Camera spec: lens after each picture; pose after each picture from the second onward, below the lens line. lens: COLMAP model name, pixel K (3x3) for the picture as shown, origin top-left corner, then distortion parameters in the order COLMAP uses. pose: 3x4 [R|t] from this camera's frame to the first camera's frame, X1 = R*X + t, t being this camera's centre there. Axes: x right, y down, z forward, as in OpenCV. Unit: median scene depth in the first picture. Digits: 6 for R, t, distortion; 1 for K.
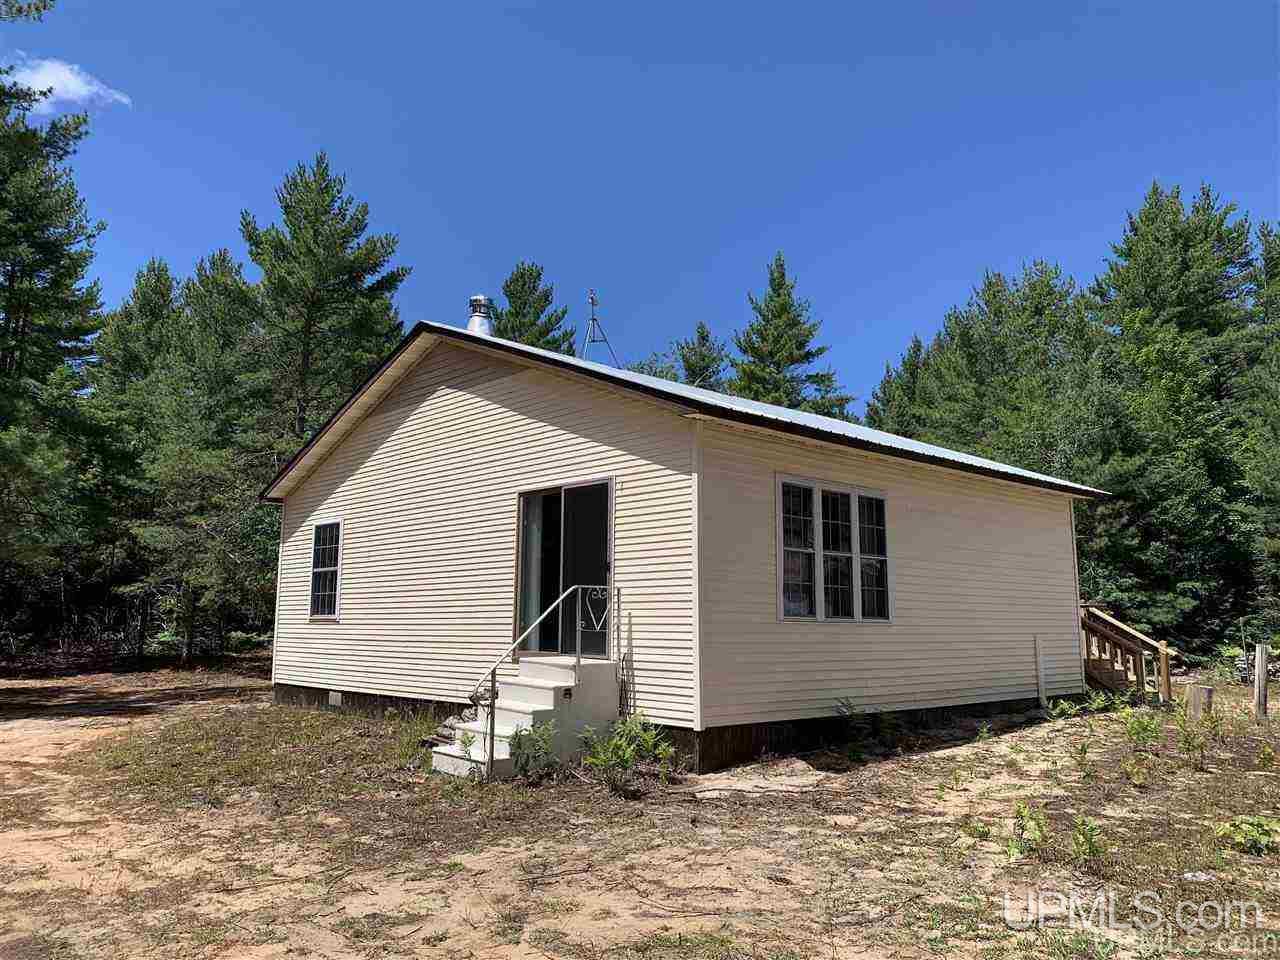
lens RADIAL K [[962.9, 0, 640.0], [0, 962.9, 480.0], [0, 0, 1]] dist [0.031679, -0.001950]
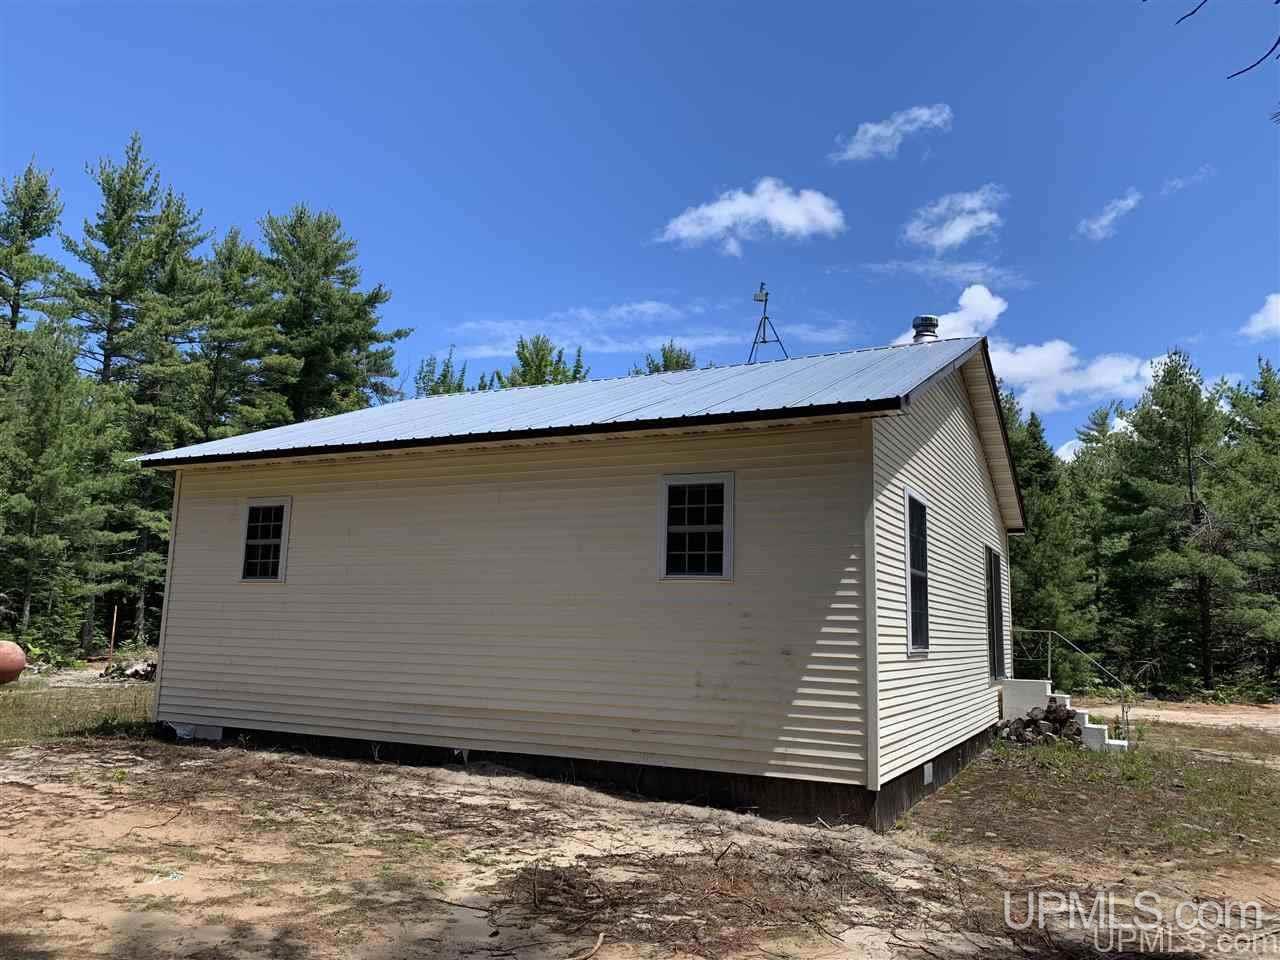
lens RADIAL K [[962.9, 0, 640.0], [0, 962.9, 480.0], [0, 0, 1]] dist [0.031679, -0.001950]
pose [[-0.325430, 0.141193, 0.934965, -0.845005], [-0.160131, 0.966277, -0.201658, 0.186846], [-0.931909, -0.215342, -0.291846, 1.346263]]
